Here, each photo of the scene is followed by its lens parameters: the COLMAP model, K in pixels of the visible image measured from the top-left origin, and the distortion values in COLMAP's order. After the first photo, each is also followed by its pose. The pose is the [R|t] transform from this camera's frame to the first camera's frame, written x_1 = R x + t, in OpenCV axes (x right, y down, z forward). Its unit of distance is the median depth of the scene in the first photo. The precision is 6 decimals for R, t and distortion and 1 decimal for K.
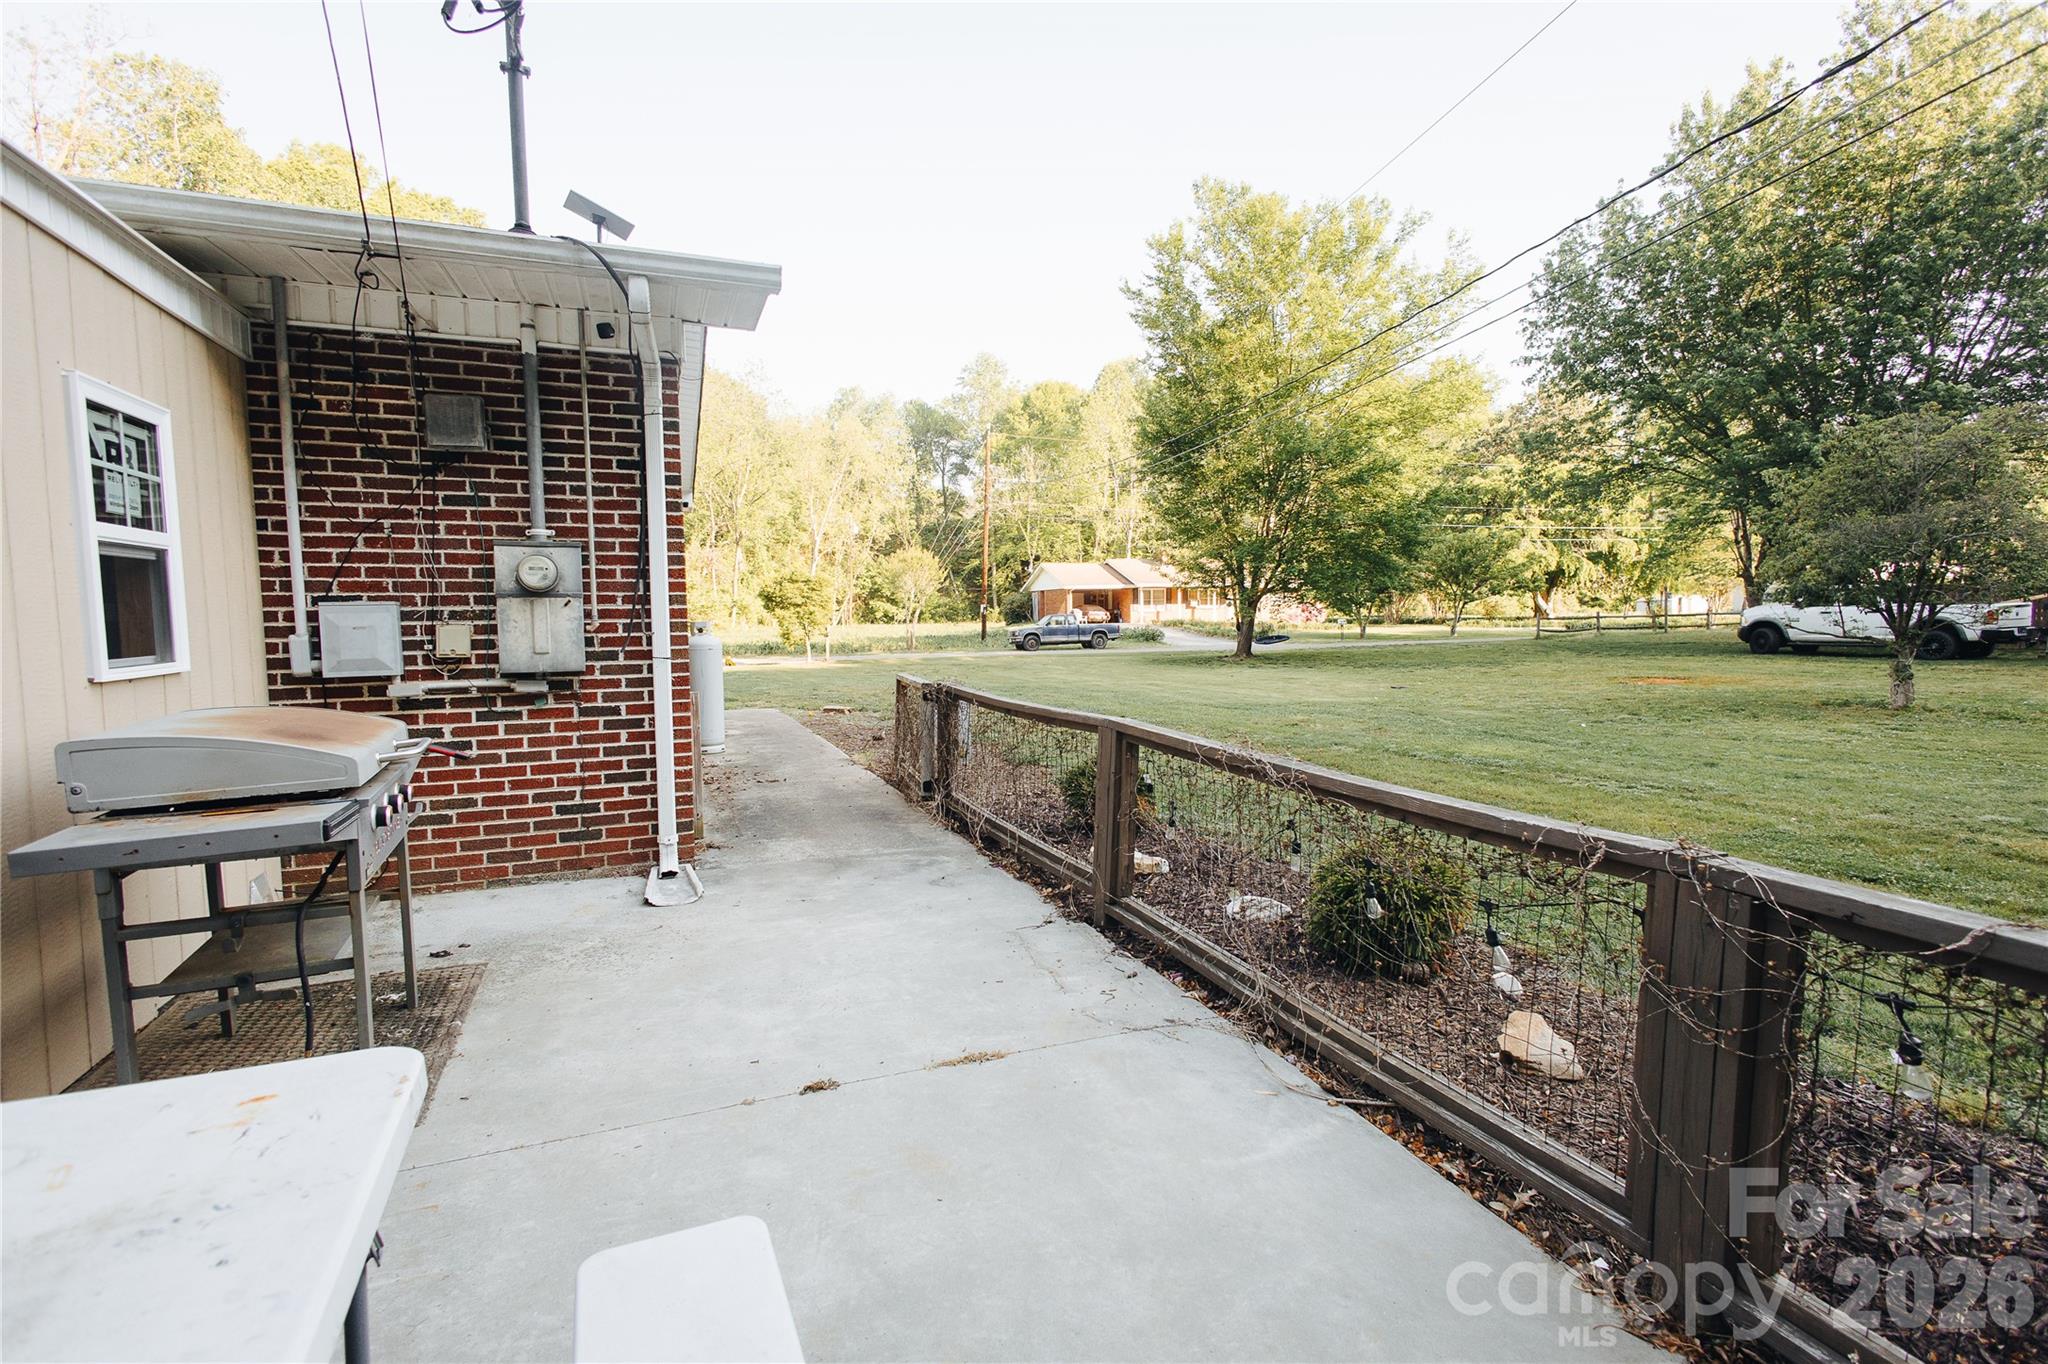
lens RADIAL K [[967.0, 0, 1024.0], [0, 967.0, 682.0], [0, 0, 1]] dist [0.020415, -0.007747]
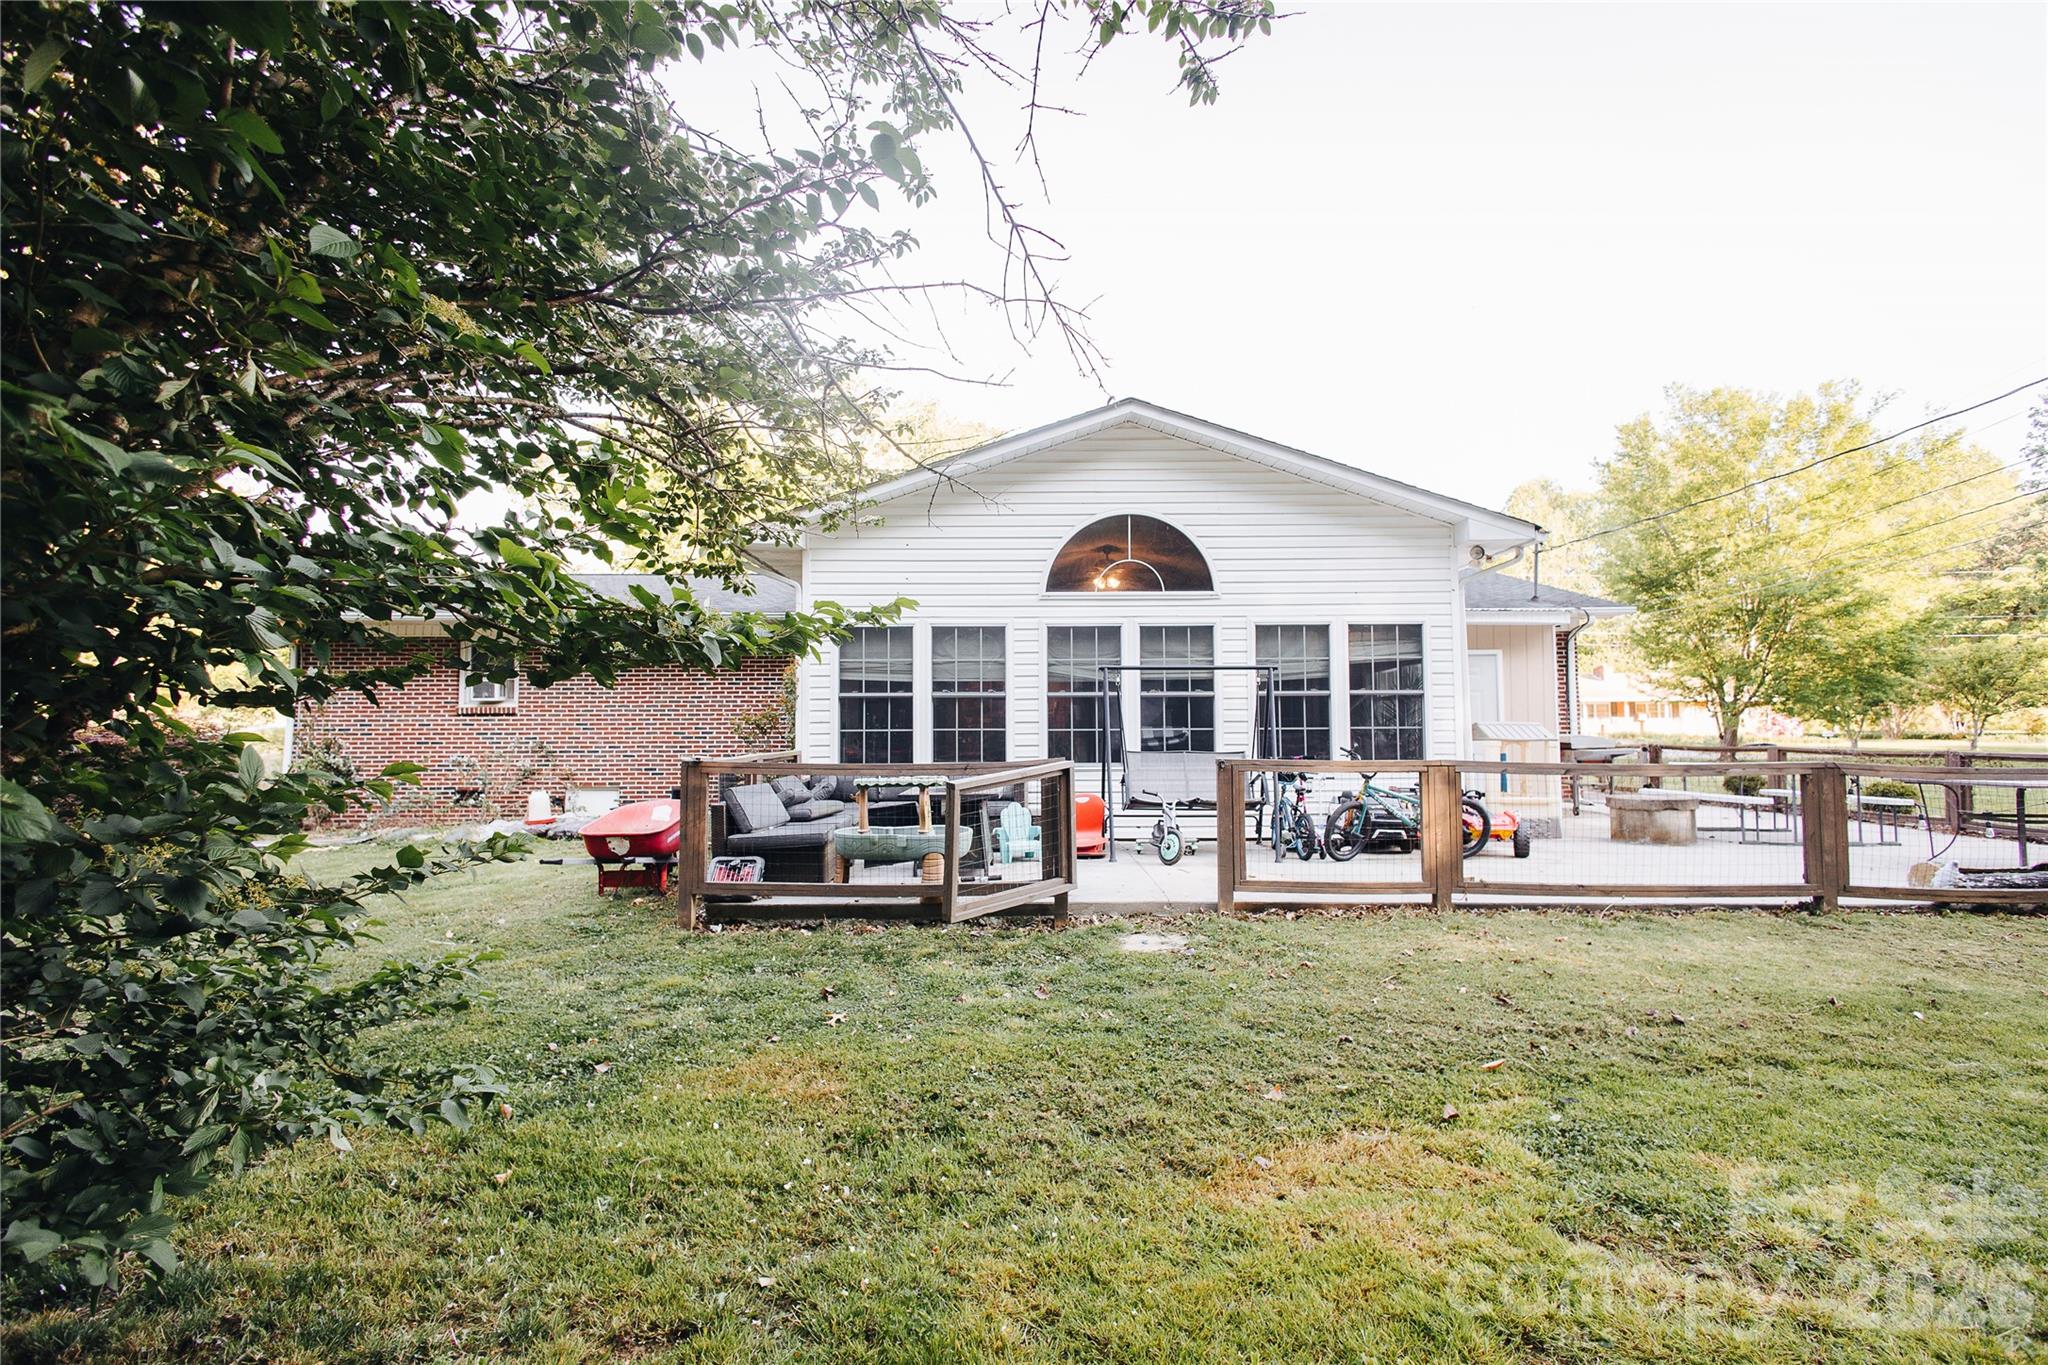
lens RADIAL K [[941.2, 0, 1033.5], [0, 941.2, 681.1], [0, 0, 1]] dist [0.017987, -0.005457]
pose [[0.931638, -0.016483, -0.363012, -0.132359], [-0.027640, 0.992862, -0.116019, 0.032697], [0.362334, 0.118122, 0.924533, -0.354775]]
